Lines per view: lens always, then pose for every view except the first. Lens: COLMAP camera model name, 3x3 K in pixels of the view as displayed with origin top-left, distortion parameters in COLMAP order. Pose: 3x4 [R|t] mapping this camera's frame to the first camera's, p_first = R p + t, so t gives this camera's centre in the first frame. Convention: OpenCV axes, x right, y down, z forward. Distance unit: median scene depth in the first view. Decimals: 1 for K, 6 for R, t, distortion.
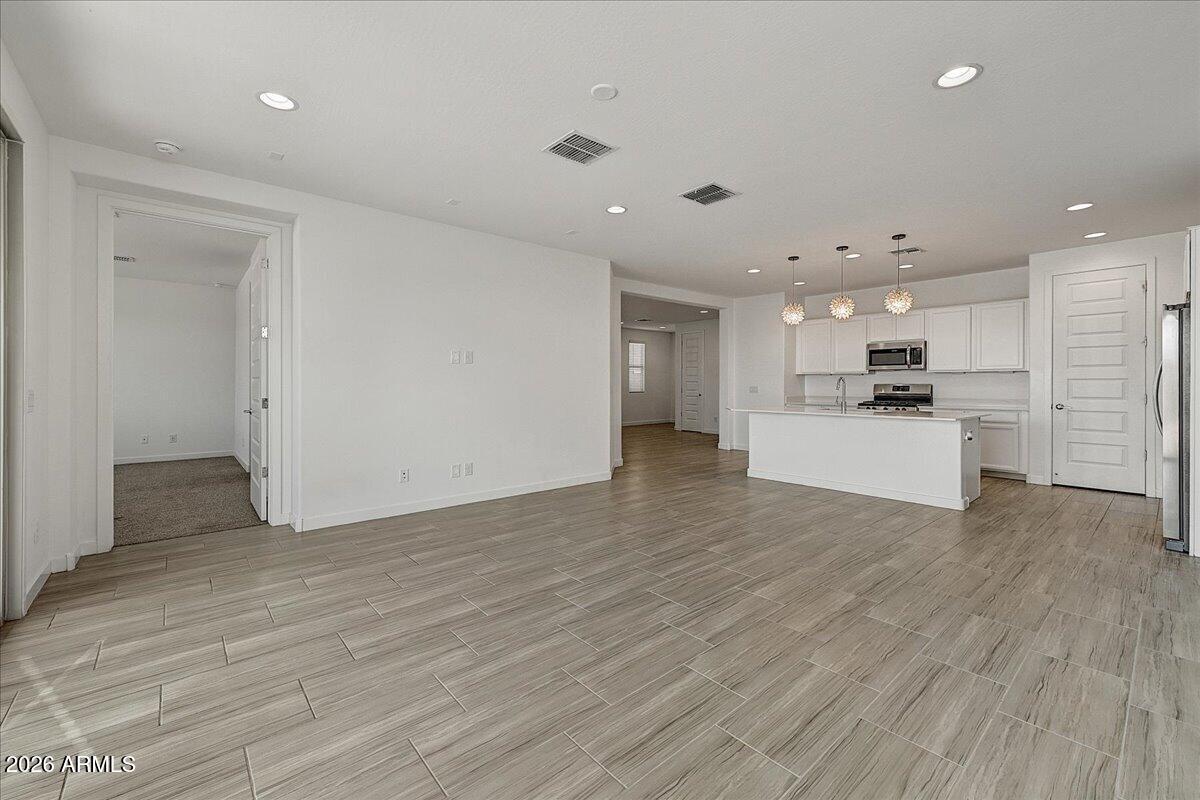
lens RADIAL K [[493.0, 0, 563.2], [0, 493.0, 389.3], [0, 0, 1]] dist [0.011467, -0.000263]
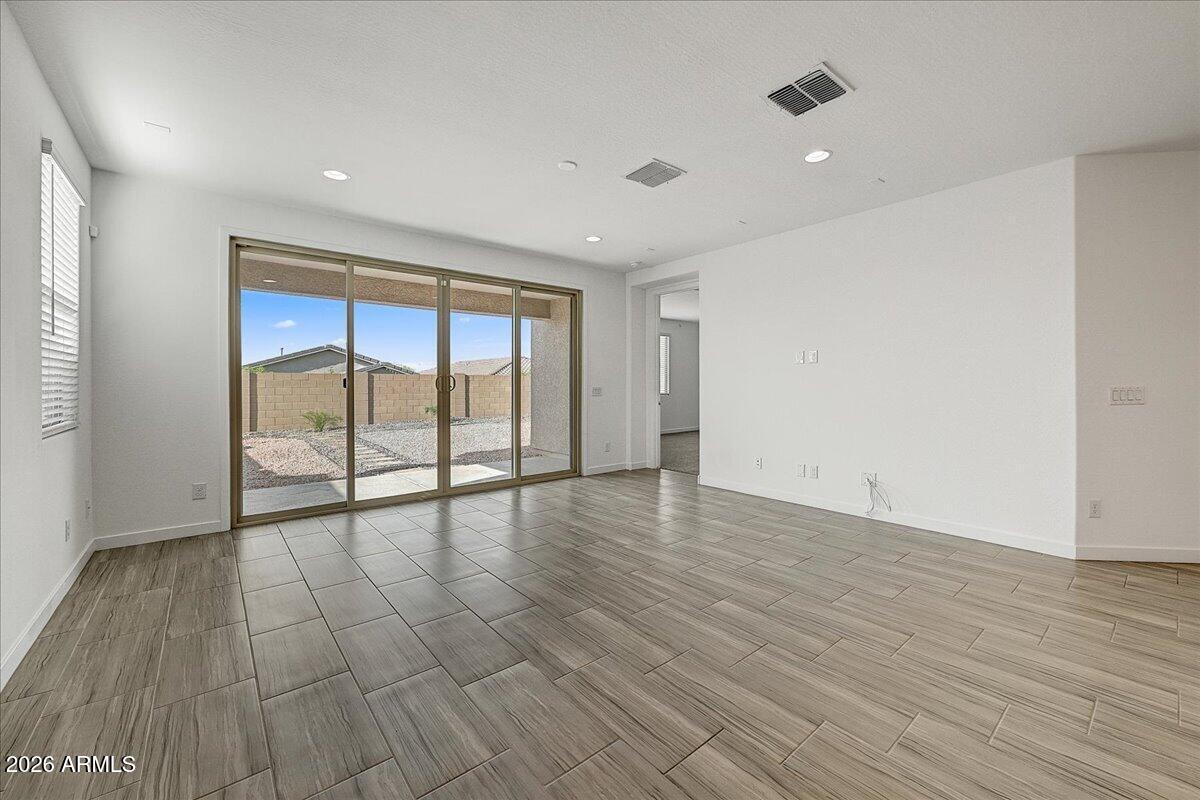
lens RADIAL K [[461.1, 0, 616.0], [0, 461.1, 388.4], [0, 0, 1]] dist [-0.002307, -0.000087]
pose [[0.041751, 0.006053, -0.999110, 1.081634], [-0.009481, 0.999939, 0.005662, -0.008460], [0.999083, 0.009236, 0.041806, 0.868229]]
